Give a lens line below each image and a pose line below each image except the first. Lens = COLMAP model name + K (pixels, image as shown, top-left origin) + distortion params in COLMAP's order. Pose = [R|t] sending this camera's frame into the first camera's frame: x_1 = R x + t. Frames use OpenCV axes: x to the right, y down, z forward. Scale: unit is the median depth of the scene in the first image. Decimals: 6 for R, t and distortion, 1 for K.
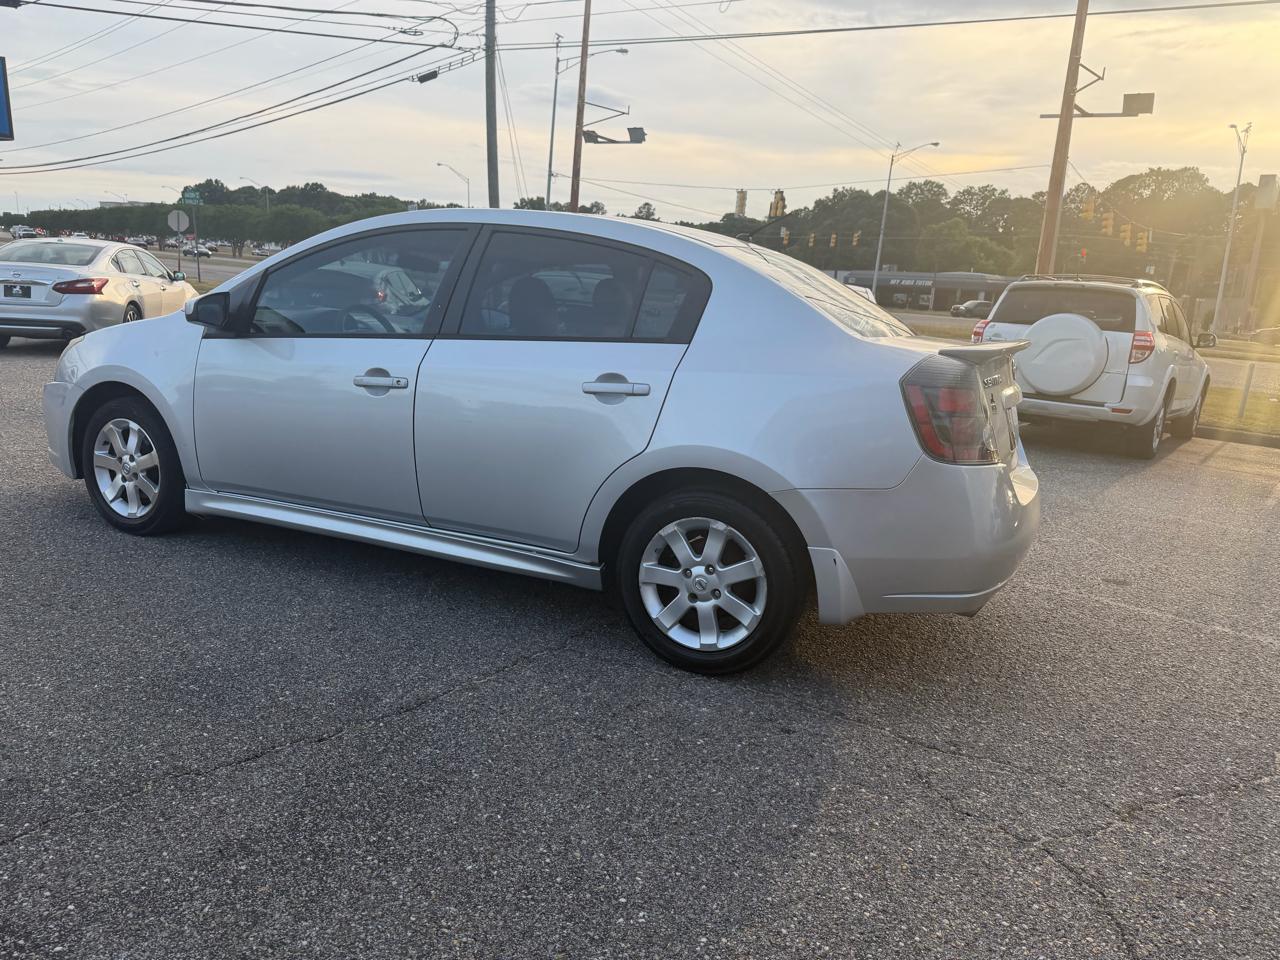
lens RADIAL K [[923.7, 0, 637.9], [0, 923.7, 481.6], [0, 0, 1]] dist [0.024193, -0.035041]
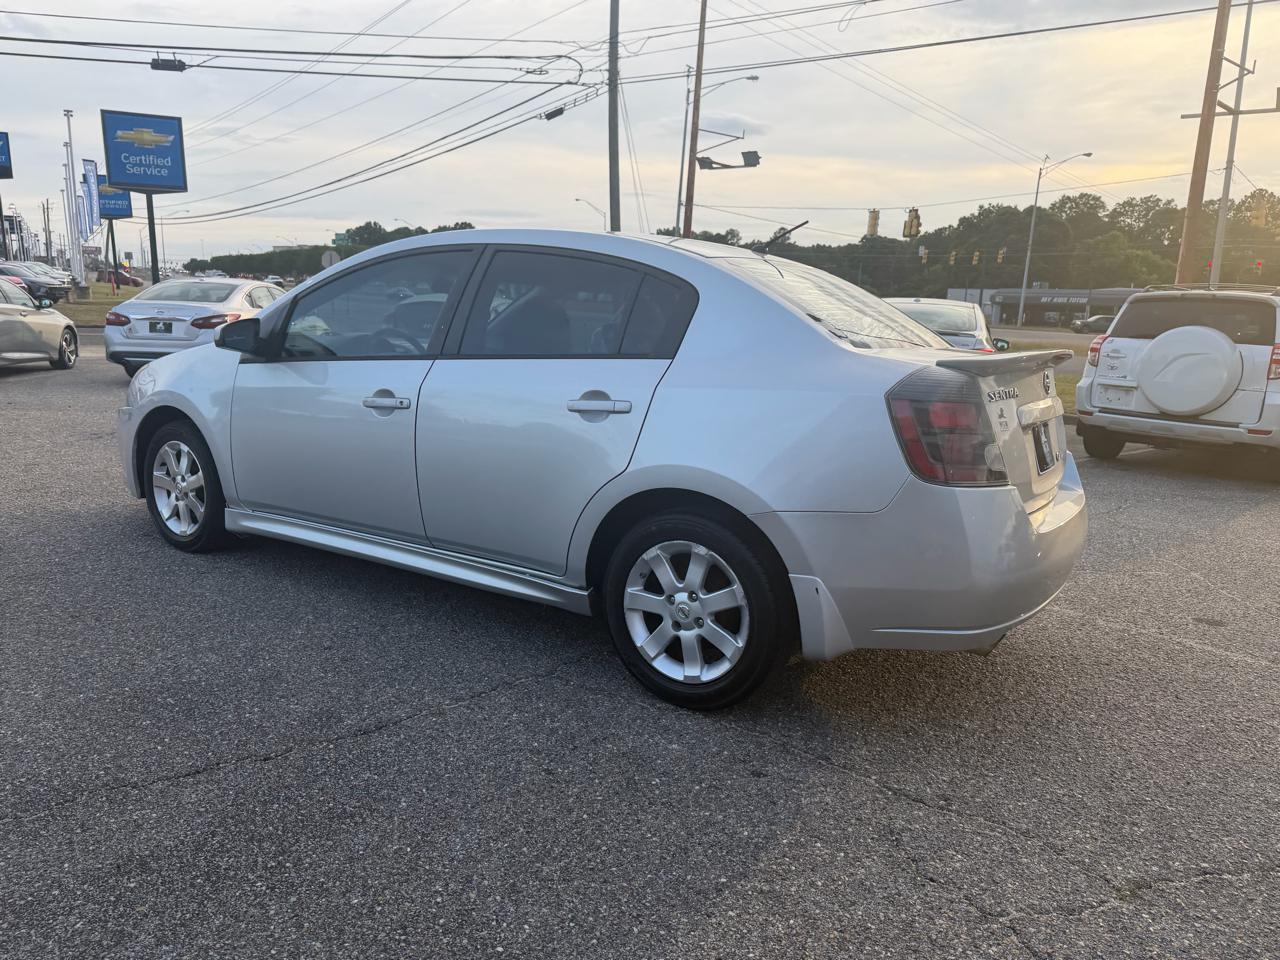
lens RADIAL K [[923.7, 0, 632.7], [0, 923.7, 479.7], [0, 0, 1]] dist [0.024193, -0.035041]
pose [[0.988314, 0.003620, -0.152390, 0.144250], [-0.008195, 0.999534, -0.029406, 0.003627], [0.152212, 0.030311, 0.987883, 0.048683]]
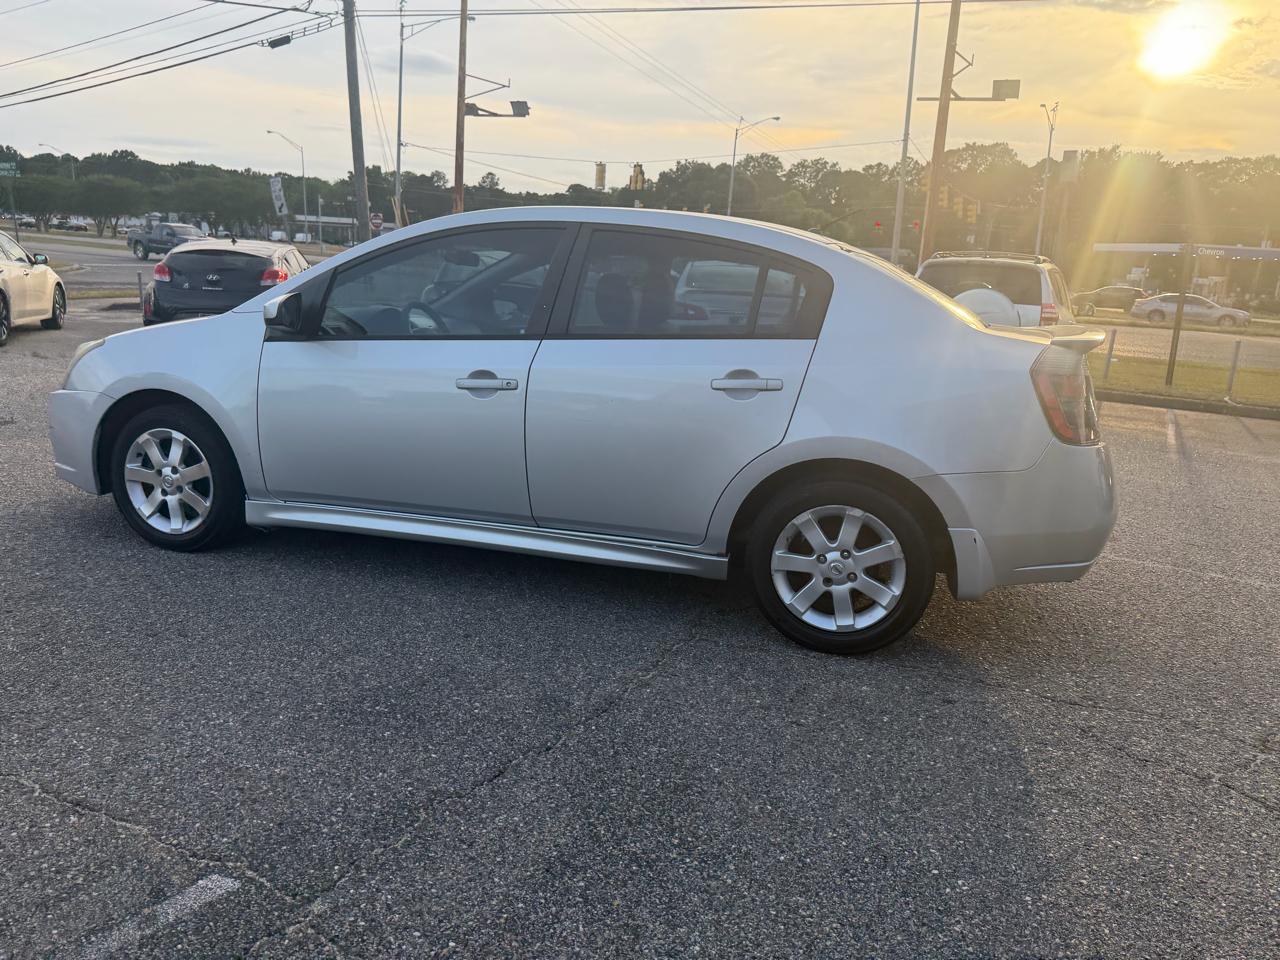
lens RADIAL K [[923.7, 0, 641.3], [0, 923.7, 471.2], [0, 0, 1]] dist [0.024193, -0.035041]
pose [[0.985765, -0.047309, 0.161335, -0.284605], [0.044266, 0.998769, 0.022405, -0.029839], [-0.162196, -0.014944, 0.986645, -0.000585]]
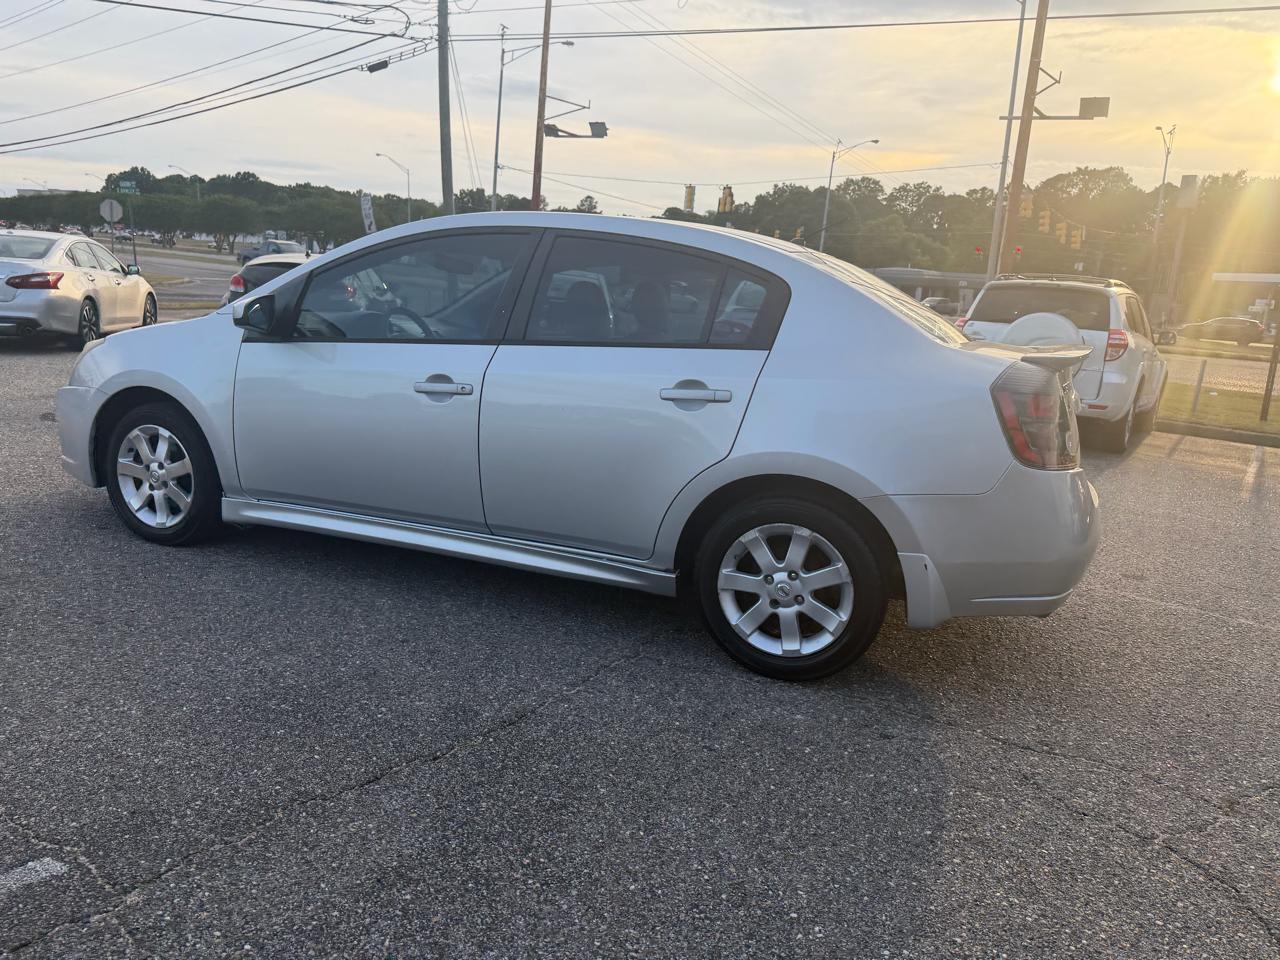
lens RADIAL K [[923.7, 0, 638.4], [0, 923.7, 479.0], [0, 0, 1]] dist [0.024193, -0.035041]
pose [[0.997950, -0.009056, 0.063354, -0.136740], [0.008791, 0.999951, 0.004462, -0.014050], [-0.063392, -0.003896, 0.997981, 0.008138]]
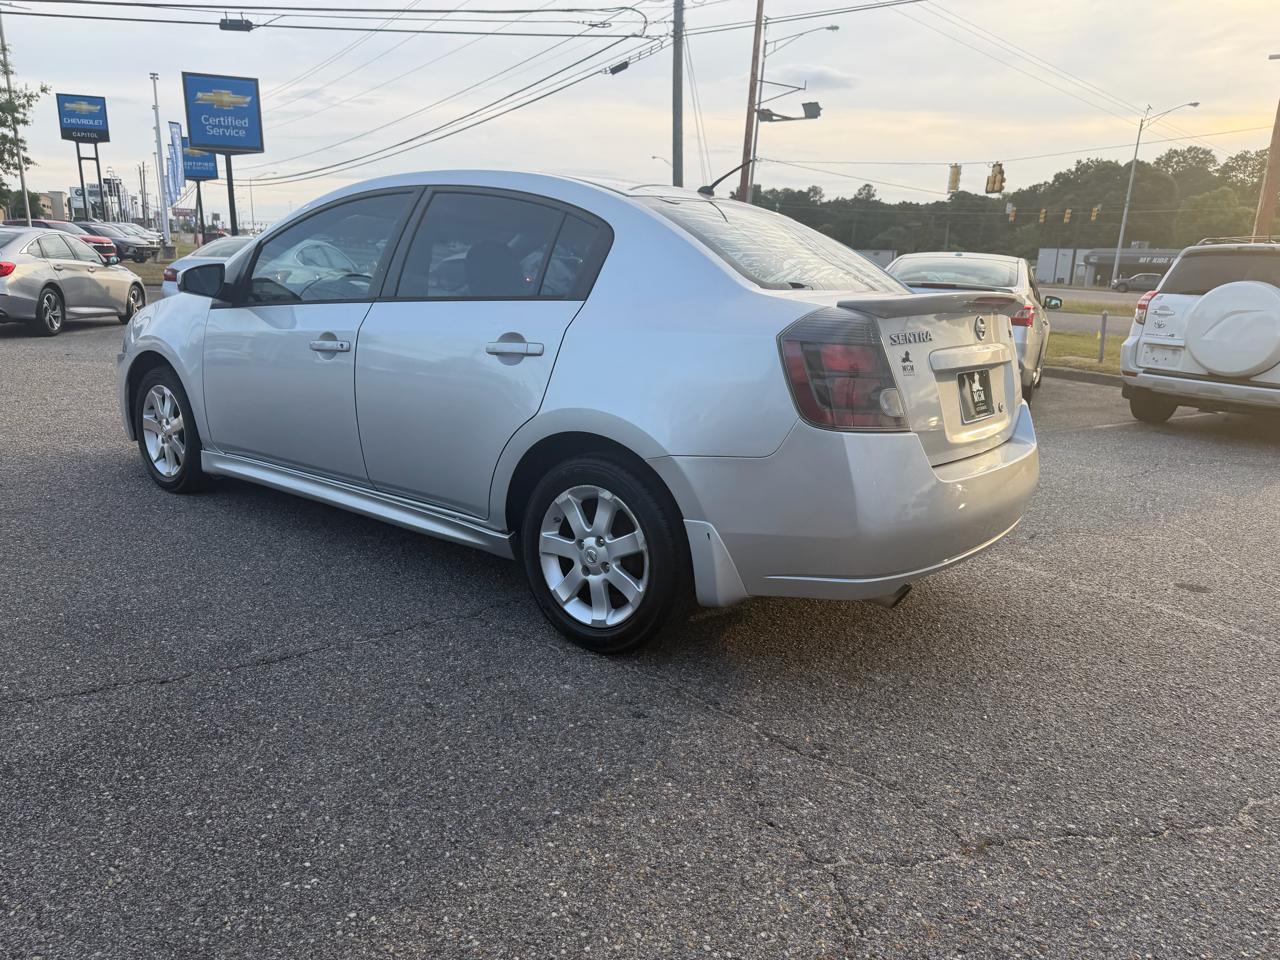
lens RADIAL K [[923.7, 0, 630.5], [0, 923.7, 482.7], [0, 0, 1]] dist [0.024193, -0.035041]
pose [[0.971697, 0.030003, -0.234319, 0.293824], [-0.027165, 0.999513, 0.015332, 0.018539], [0.234665, -0.008532, 0.972039, 0.084250]]
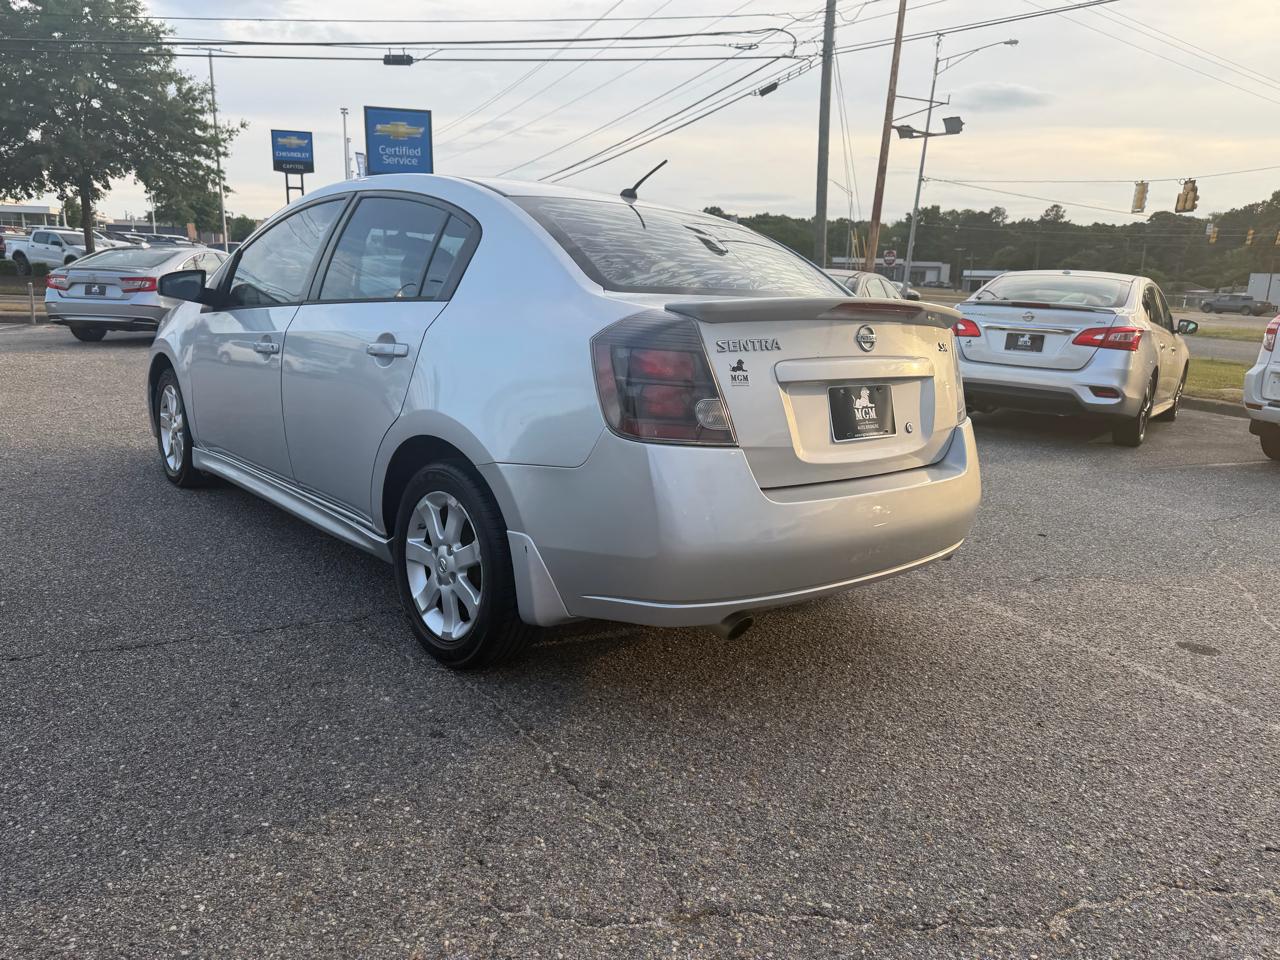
lens RADIAL K [[923.7, 0, 627.4], [0, 923.7, 477.4], [0, 0, 1]] dist [0.024193, -0.035041]
pose [[0.912628, 0.063852, -0.403773, 0.540230], [-0.071918, 0.997399, -0.004826, 0.013993], [0.402415, 0.033443, 0.914846, 0.210949]]
